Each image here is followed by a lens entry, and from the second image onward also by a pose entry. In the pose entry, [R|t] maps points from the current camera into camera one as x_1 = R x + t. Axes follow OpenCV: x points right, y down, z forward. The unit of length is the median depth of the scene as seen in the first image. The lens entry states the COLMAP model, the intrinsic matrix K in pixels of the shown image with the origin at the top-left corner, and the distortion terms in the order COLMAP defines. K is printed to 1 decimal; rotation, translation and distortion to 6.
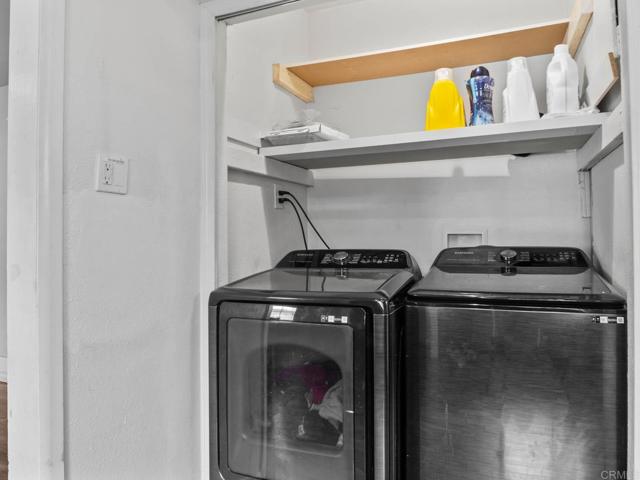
lens RADIAL K [[457.0, 0, 318.9], [0, 457.0, 233.1], [0, 0, 1]] dist [-0.059035, 0.033397]
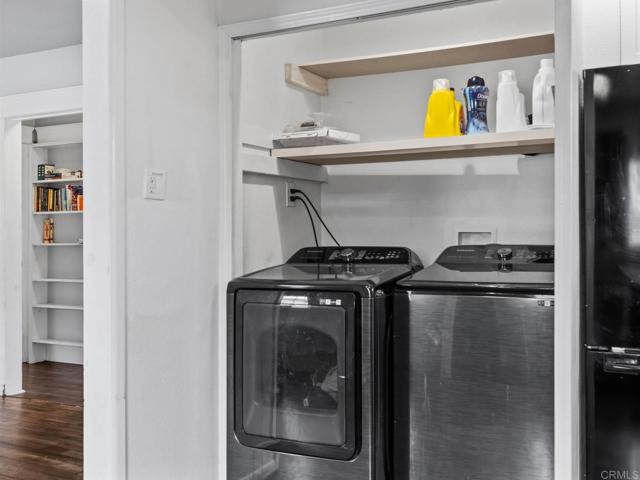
lens RADIAL K [[706.9, 0, 322.1], [0, 706.9, 241.2], [0, 0, 1]] dist [0.027014, 0.000000]
pose [[0.997824, 0.006680, -0.065600, 0.108416], [-0.005281, 0.999755, 0.021477, -0.012591], [0.065727, -0.021083, 0.997615, -0.721985]]
